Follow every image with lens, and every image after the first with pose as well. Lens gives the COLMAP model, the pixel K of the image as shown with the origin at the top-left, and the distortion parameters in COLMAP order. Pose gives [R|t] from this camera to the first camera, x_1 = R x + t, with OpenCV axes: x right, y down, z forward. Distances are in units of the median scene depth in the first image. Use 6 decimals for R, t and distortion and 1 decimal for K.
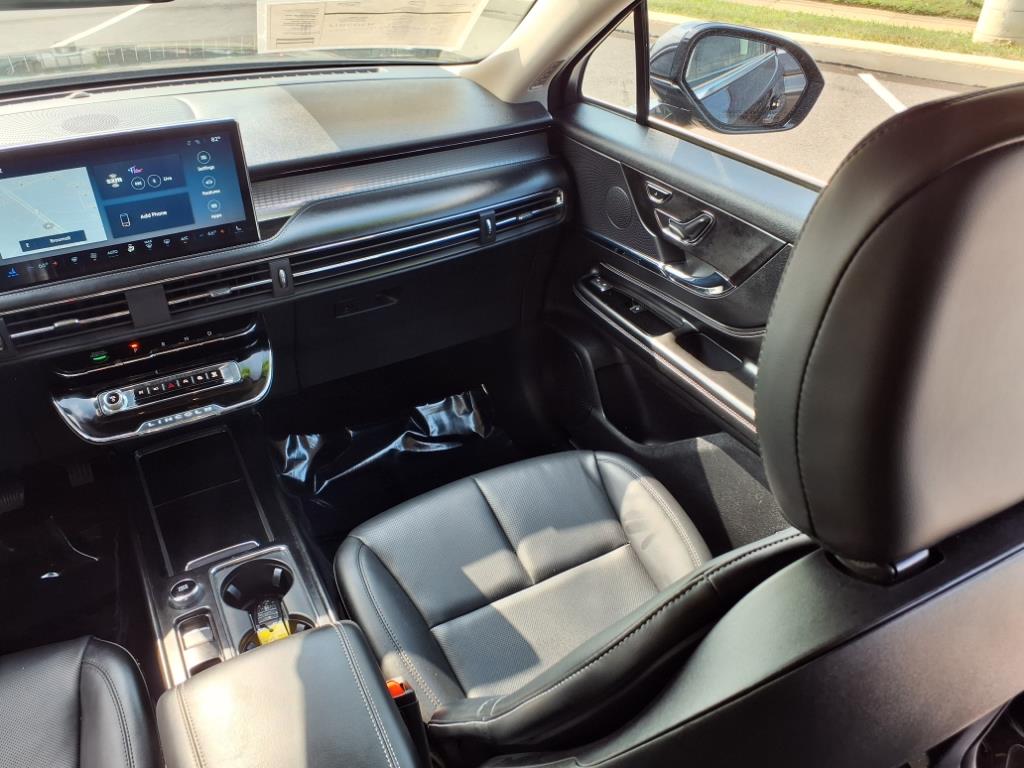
lens RADIAL K [[835.2, 0, 512.0], [0, 835.2, 384.0], [0, 0, 1]] dist [0.044864, -0.064920]
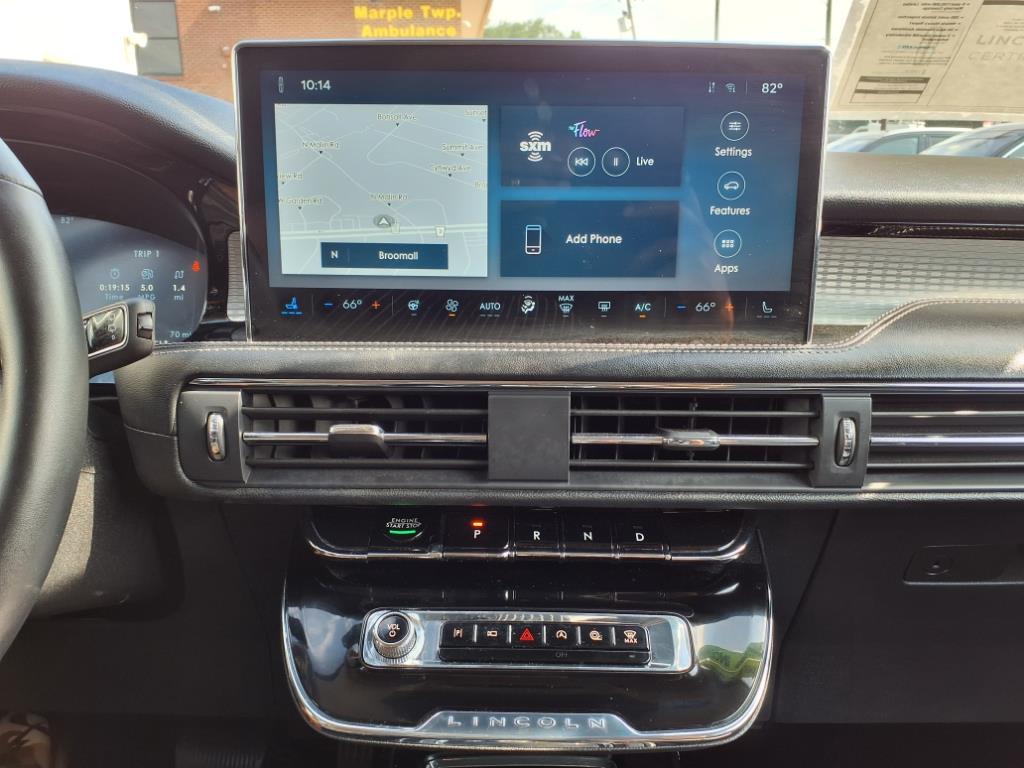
lens RADIAL K [[772.4, 0, 511.0], [0, 772.4, 405.0], [0, 0, 1]] dist [0.071777, -0.091340]
pose [[0.875352, 0.120453, -0.468241, -0.259277], [-0.276269, 0.919402, -0.279958, 0.006885], [0.396780, 0.374422, 0.838078, 0.665080]]
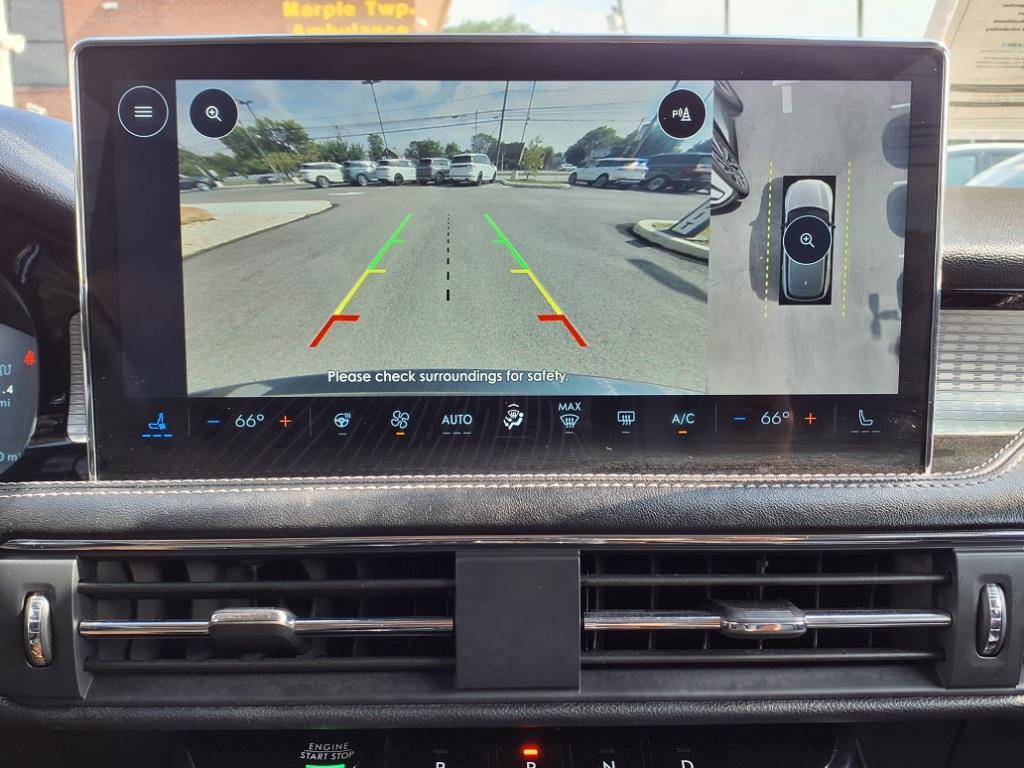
lens RADIAL K [[851.1, 0, 493.3], [0, 851.1, 386.9], [0, 0, 1]] dist [0.034060, -0.035558]
pose [[0.886054, 0.083381, -0.456022, -0.318602], [-0.258402, 0.905534, -0.336507, -0.065080], [0.384885, 0.416000, 0.823898, 0.735214]]
